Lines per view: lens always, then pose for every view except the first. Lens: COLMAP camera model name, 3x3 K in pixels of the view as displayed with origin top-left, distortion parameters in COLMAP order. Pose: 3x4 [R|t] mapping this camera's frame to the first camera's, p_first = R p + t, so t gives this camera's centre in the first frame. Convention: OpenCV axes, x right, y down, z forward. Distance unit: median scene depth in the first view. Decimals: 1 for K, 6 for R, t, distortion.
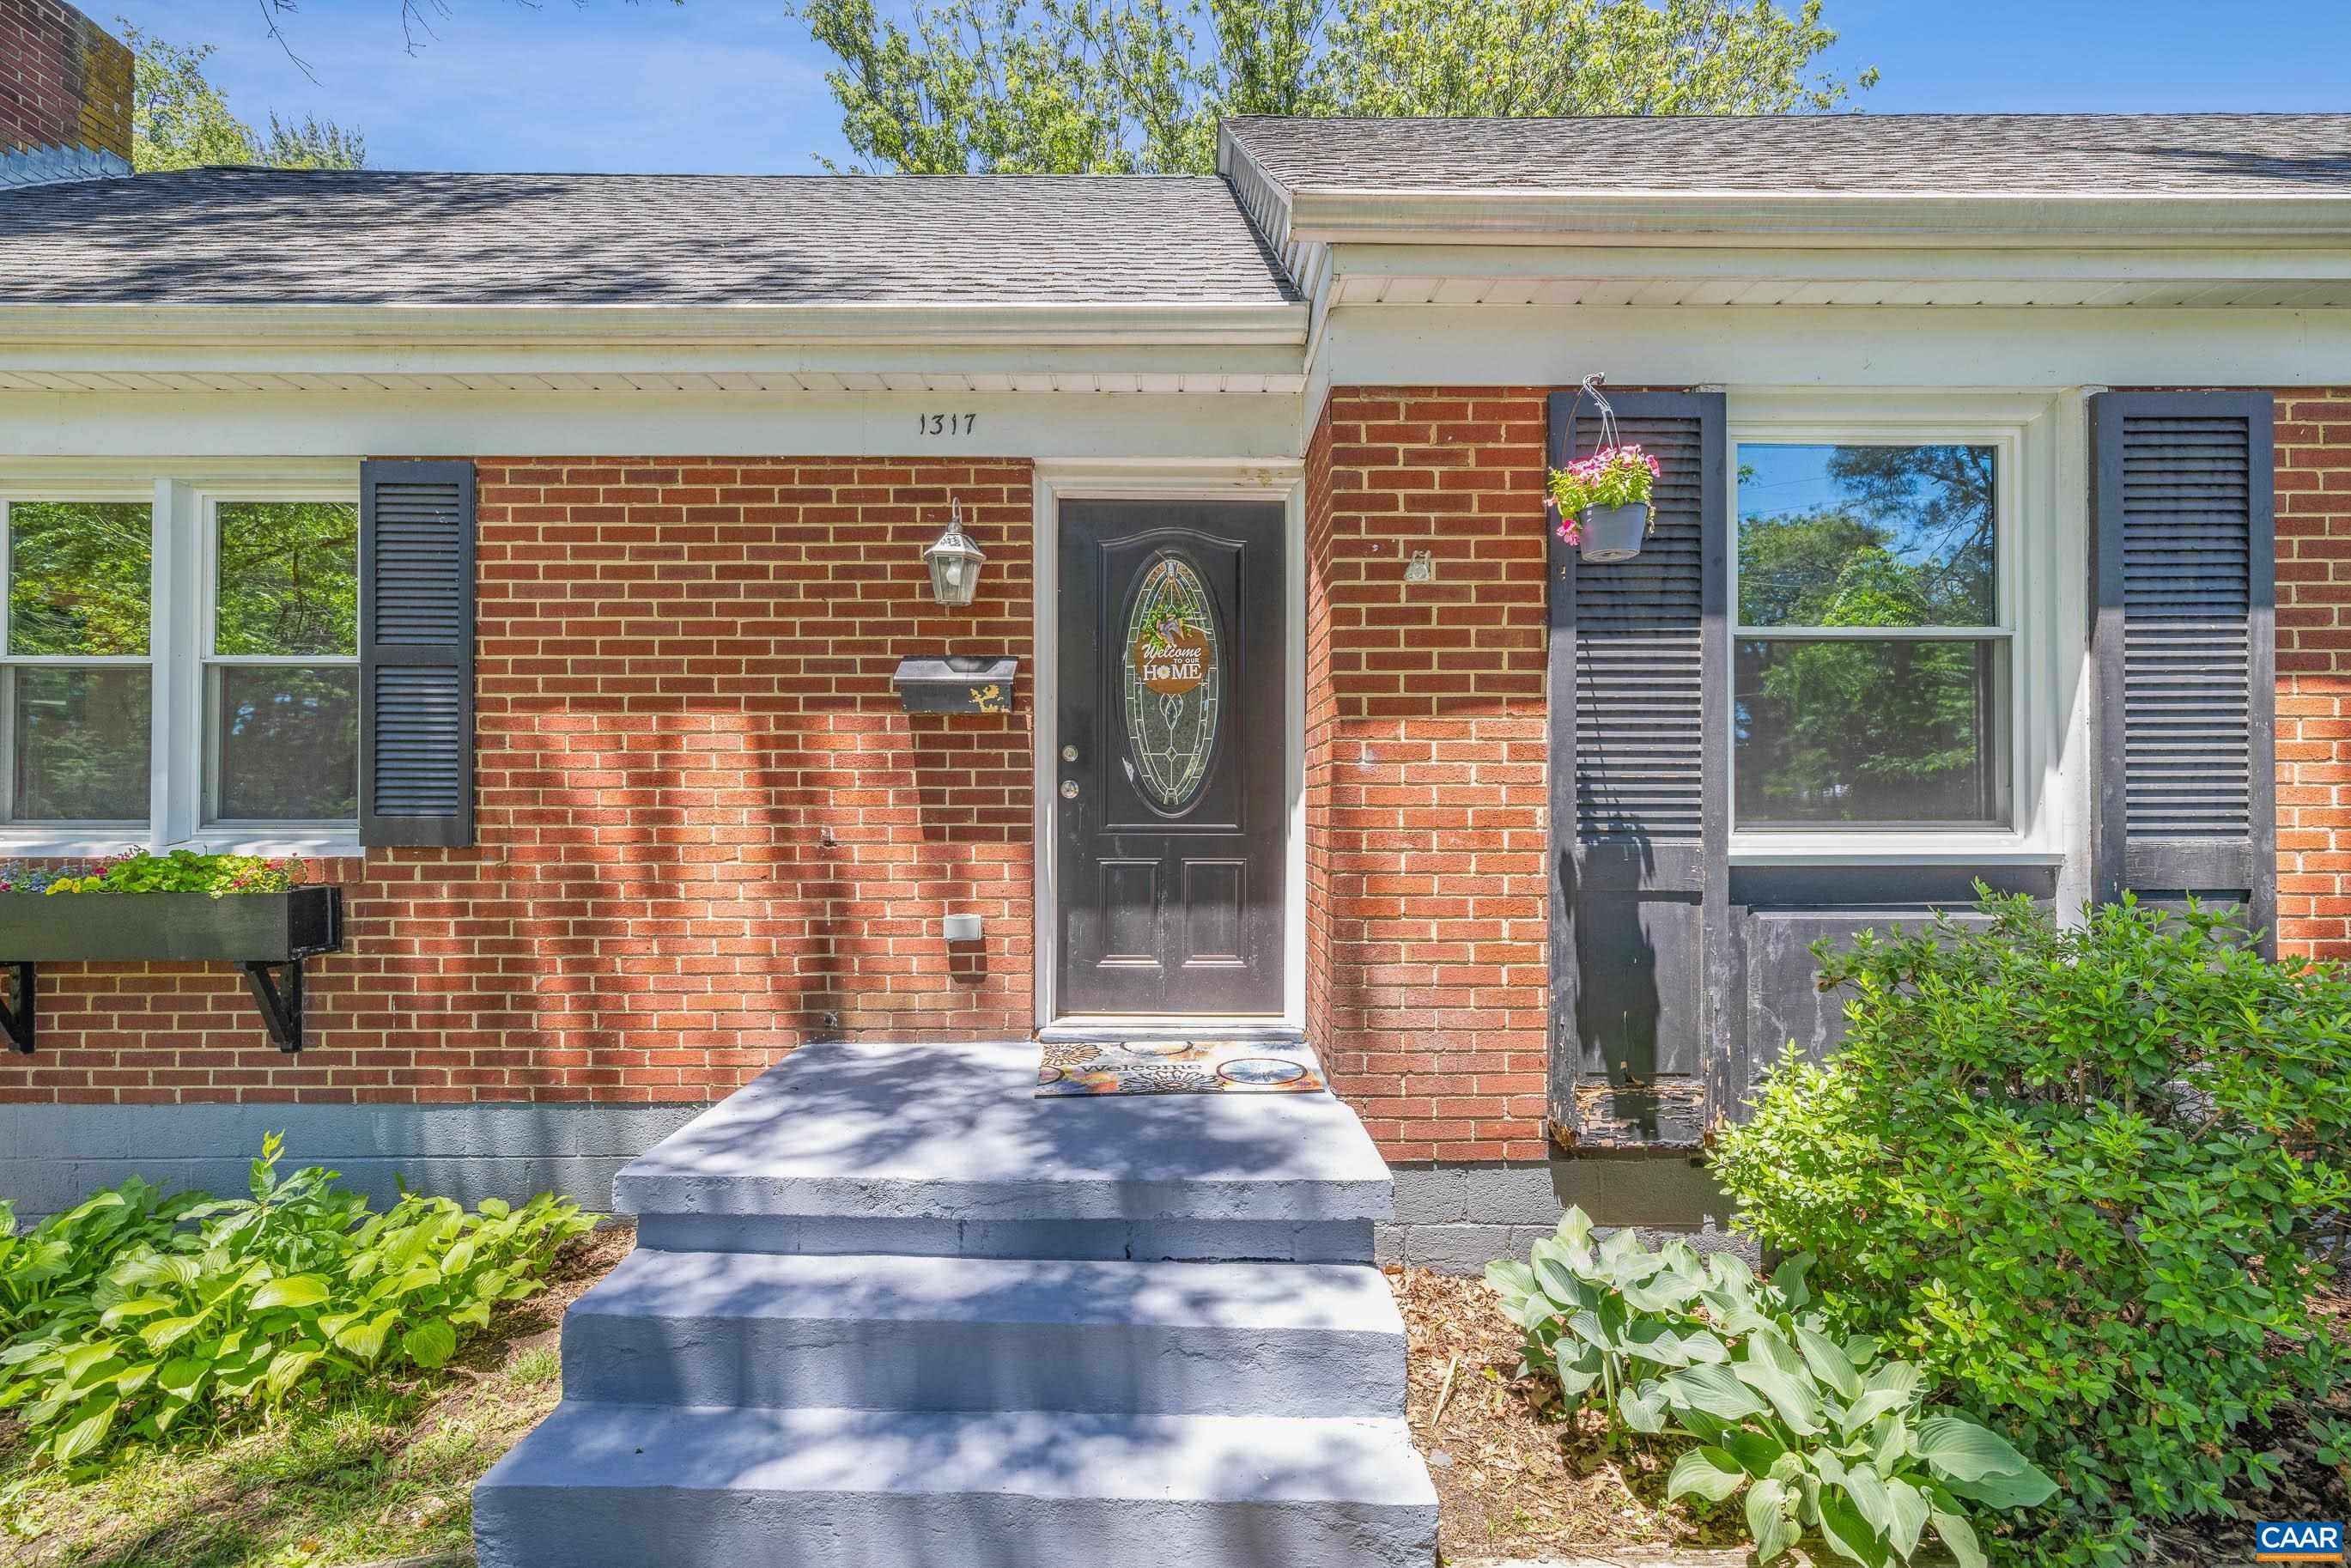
lens RADIAL K [[980.1, 0, 1163.6], [0, 980.1, 783.6], [0, 0, 1]] dist [0.002565, 0.000023]
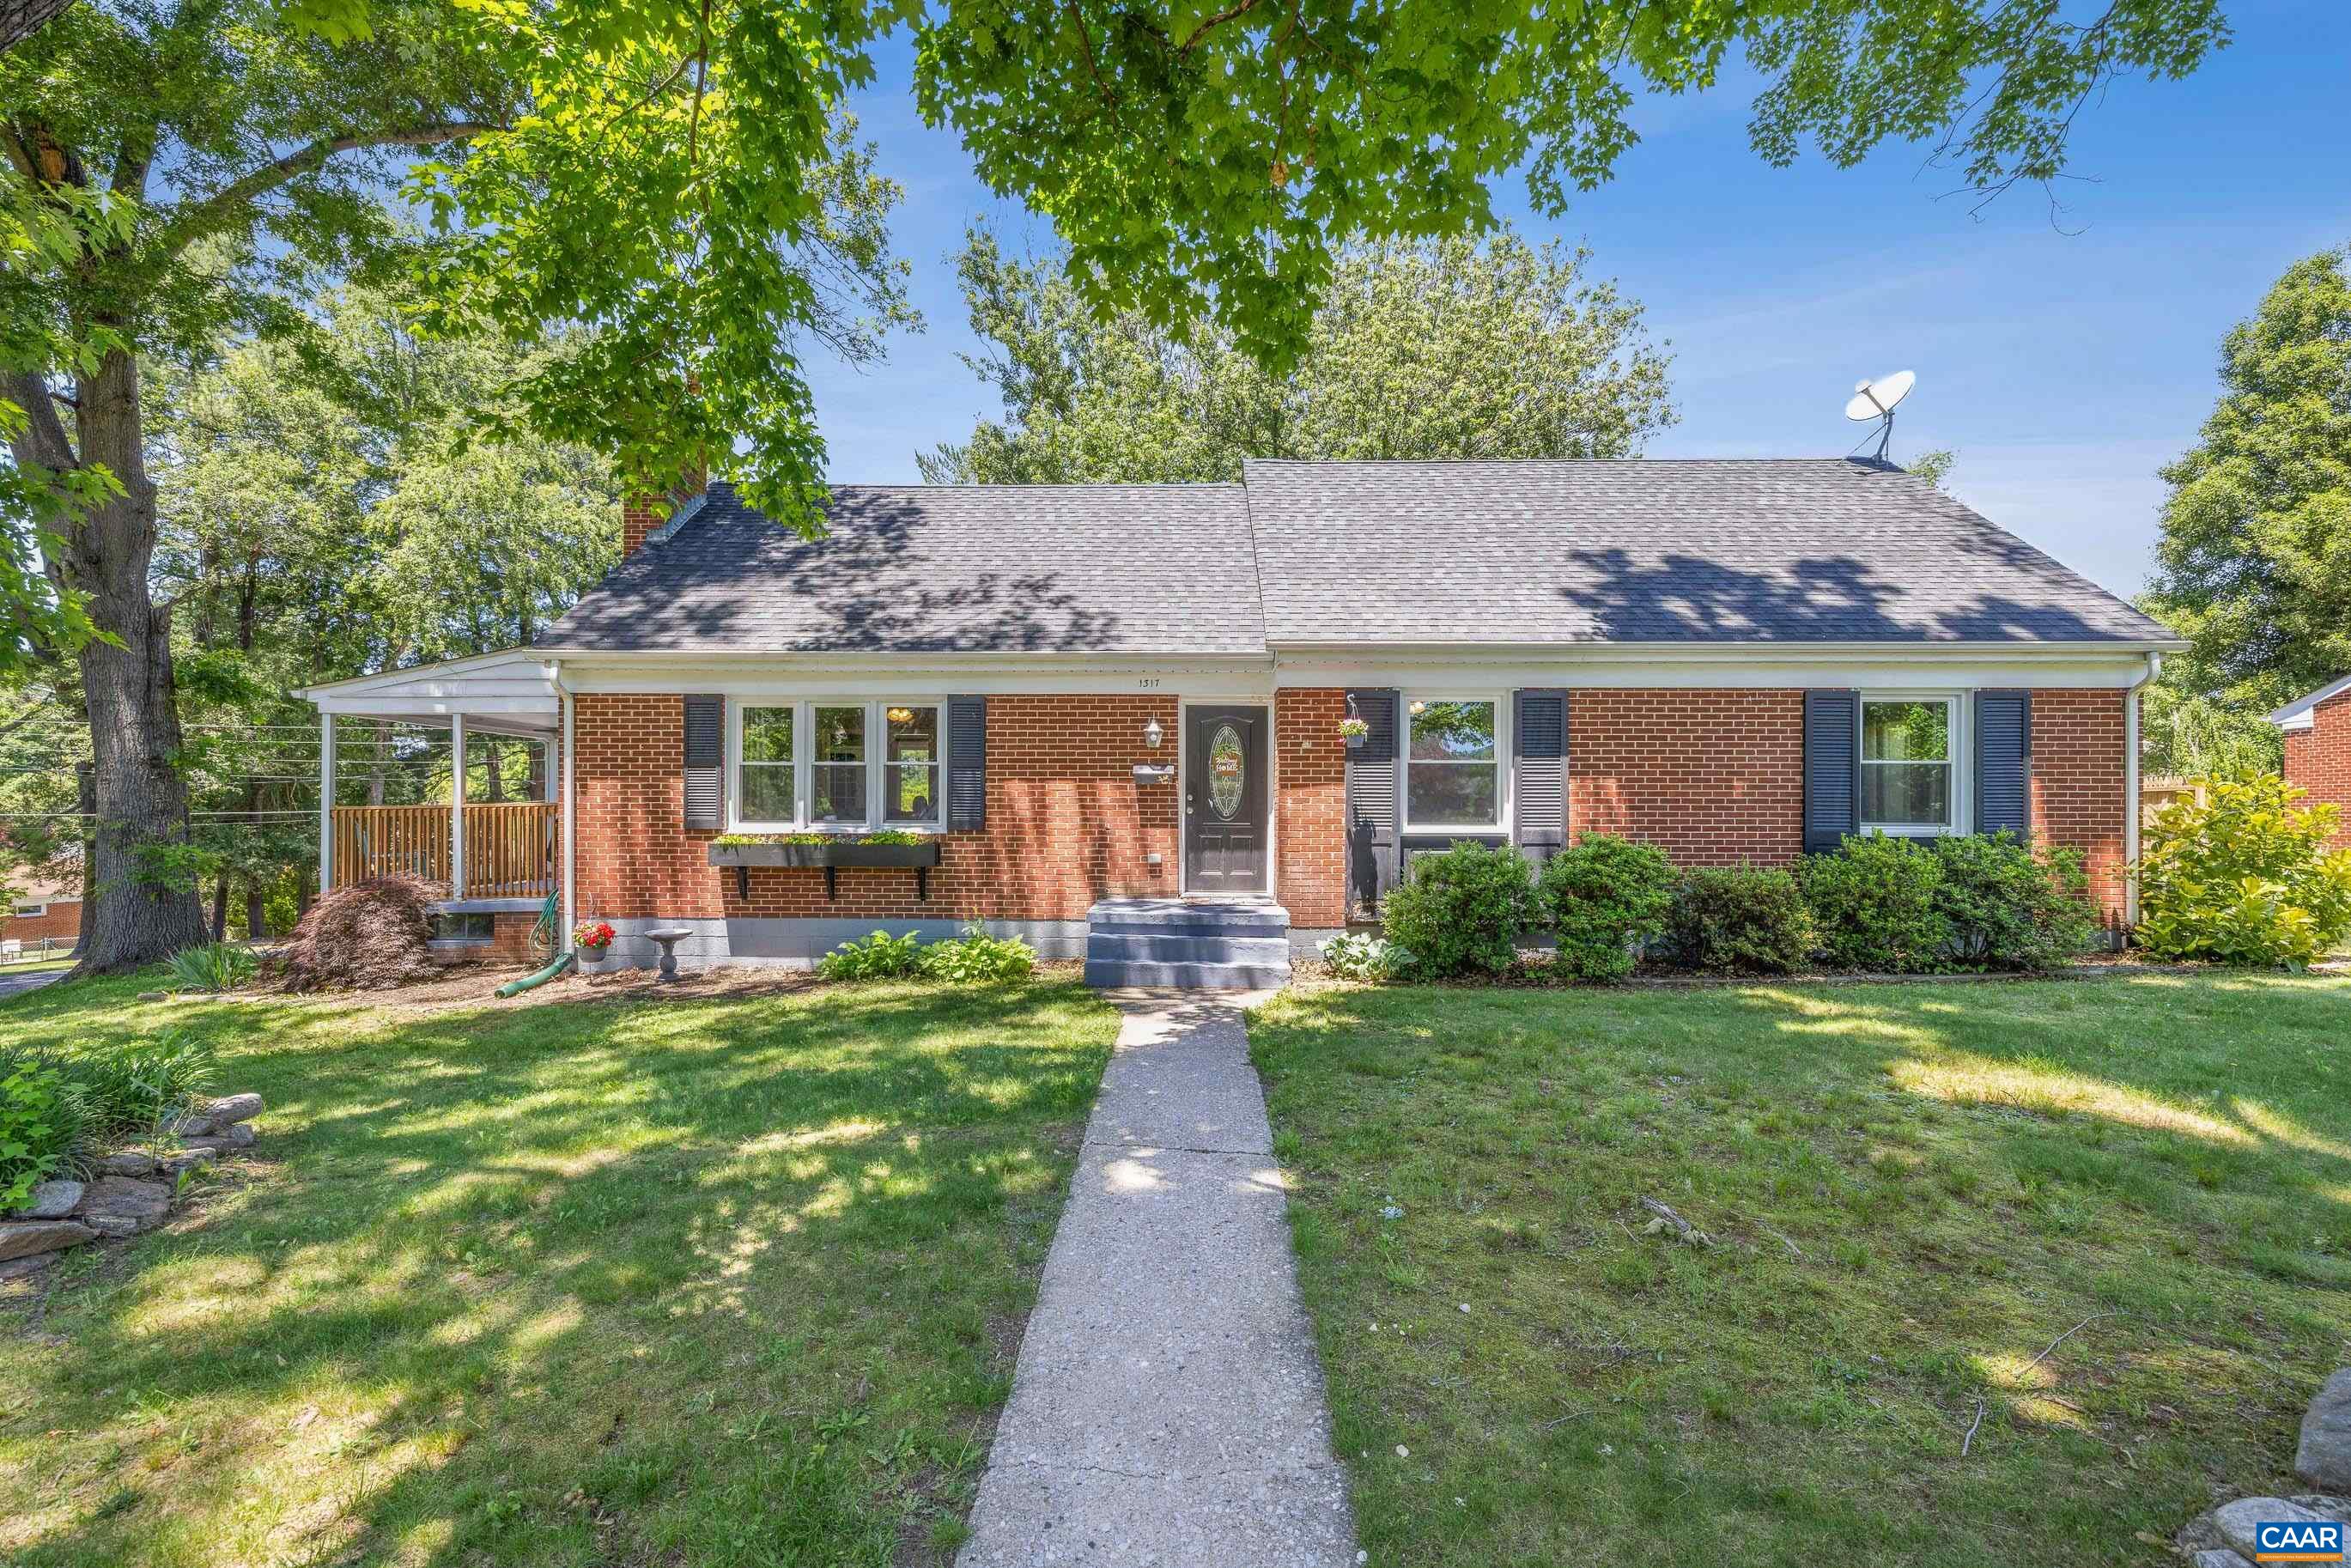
lens RADIAL K [[980.1, 0, 1186.0], [0, 980.1, 795.6], [0, 0, 1]] dist [0.002565, 0.000023]
pose [[0.999944, 0.003102, -0.010119, -0.083034], [-0.003135, 0.999990, -0.003290, -0.027971], [0.010108, 0.003321, 0.999943, -1.875071]]
